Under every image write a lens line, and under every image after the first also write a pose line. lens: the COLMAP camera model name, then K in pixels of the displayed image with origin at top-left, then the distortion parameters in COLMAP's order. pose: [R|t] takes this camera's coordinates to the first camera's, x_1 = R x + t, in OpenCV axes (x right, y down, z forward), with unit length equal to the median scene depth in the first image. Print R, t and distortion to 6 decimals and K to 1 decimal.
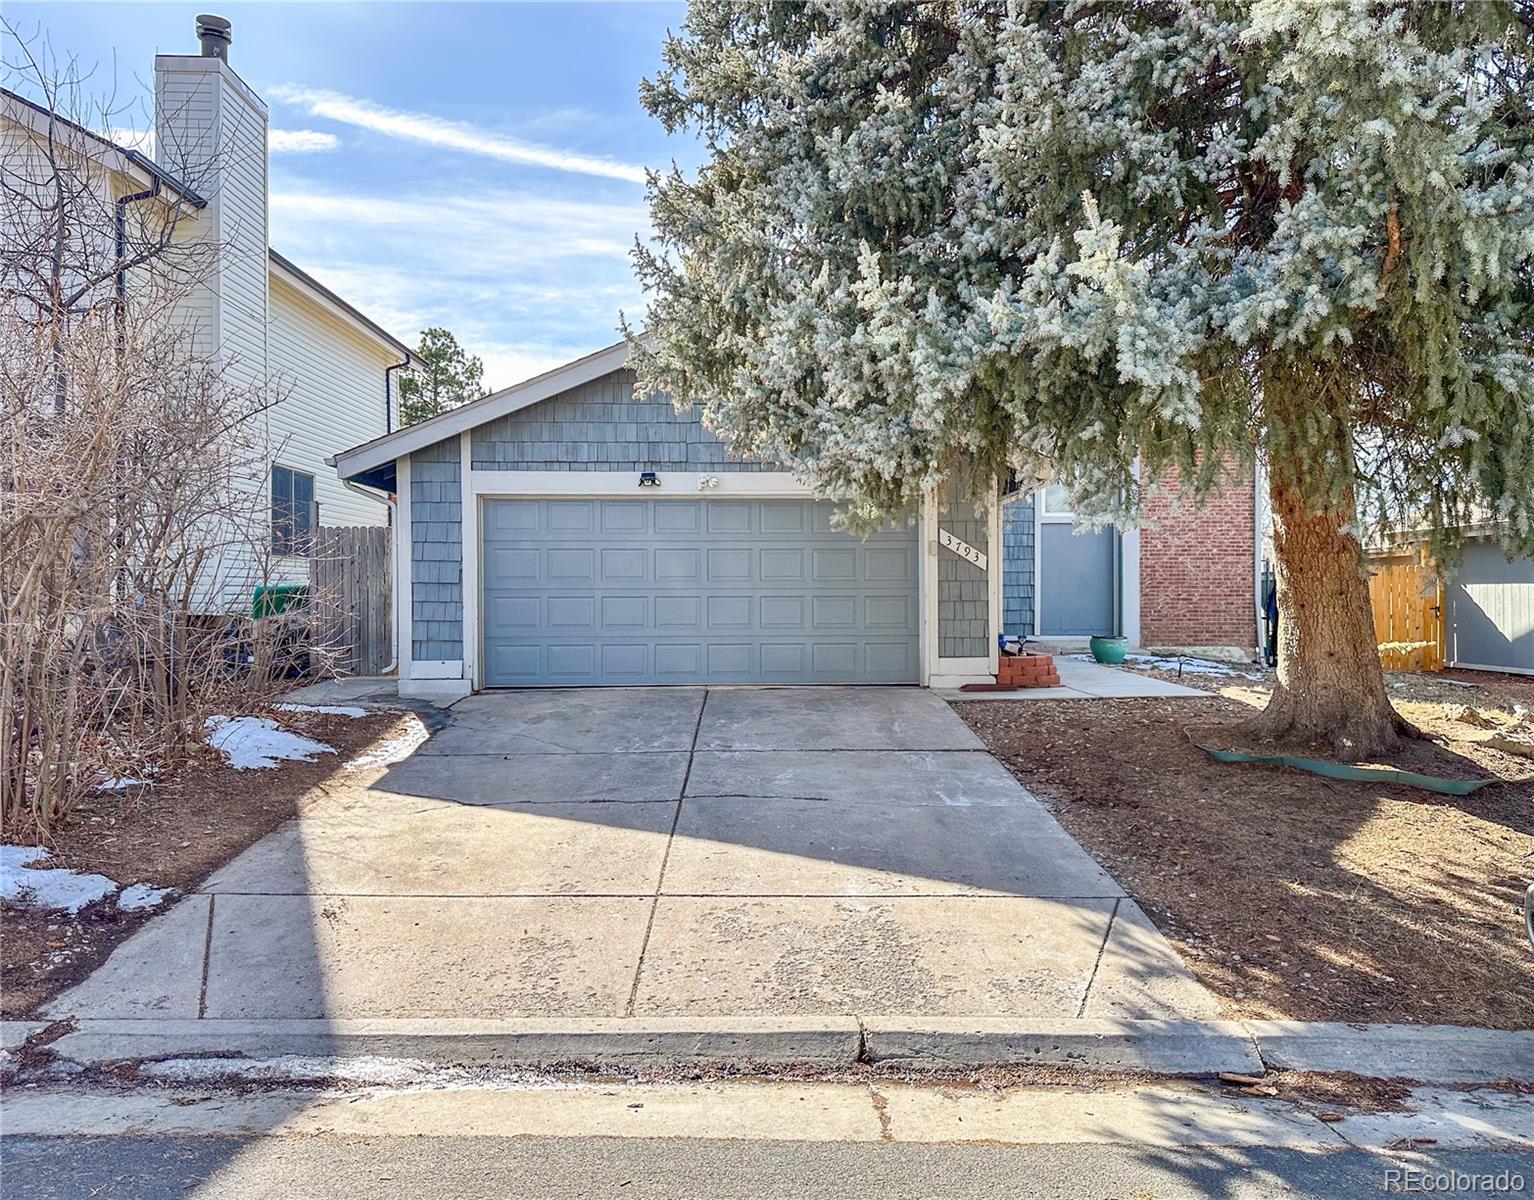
lens RADIAL K [[1151.4, 0, 795.5], [0, 1151.4, 586.7], [0, 0, 1]] dist [0.073388, -0.122419]
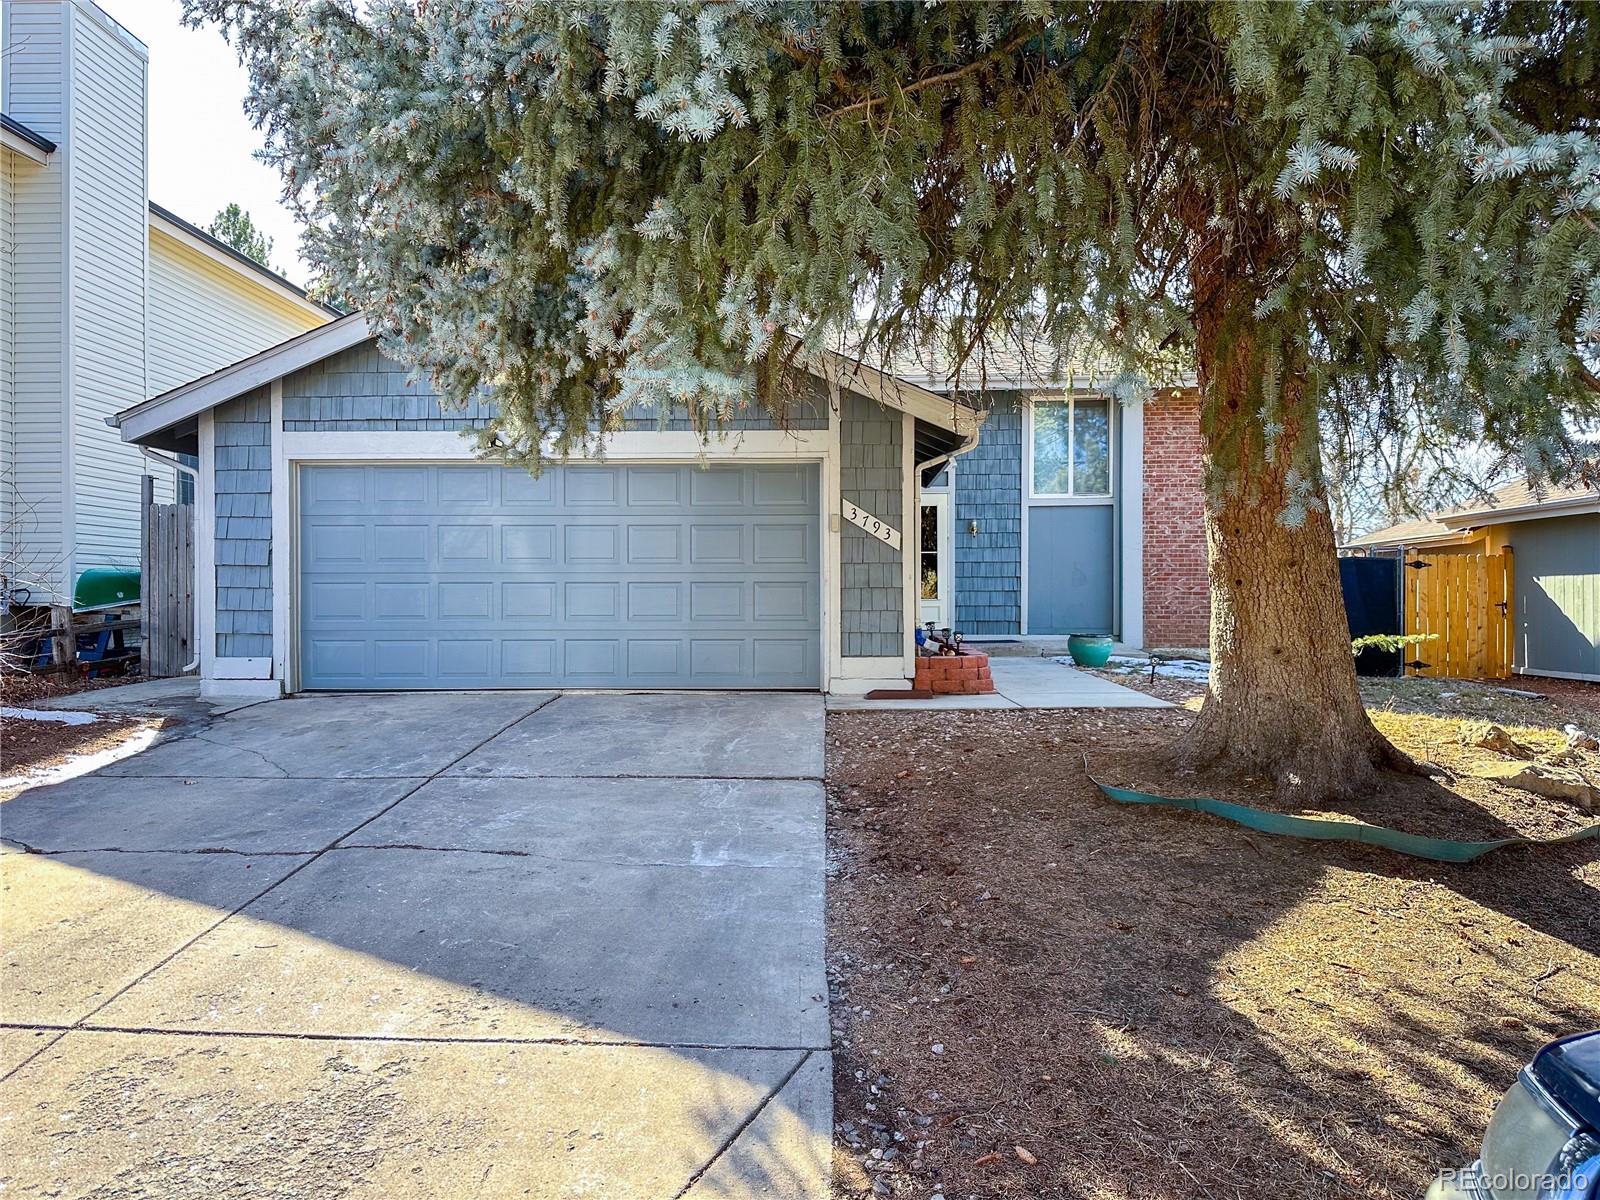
lens RADIAL K [[1119.2, 0, 800.0], [0, 1119.2, 600.0], [0, 0, 1]] dist [0.075771, -0.109609]
pose [[0.997094, 0.001648, -0.076167, 0.186626], [-0.001179, 0.999980, 0.006202, 0.019409], [0.076176, -0.006094, 0.997076, 0.248267]]
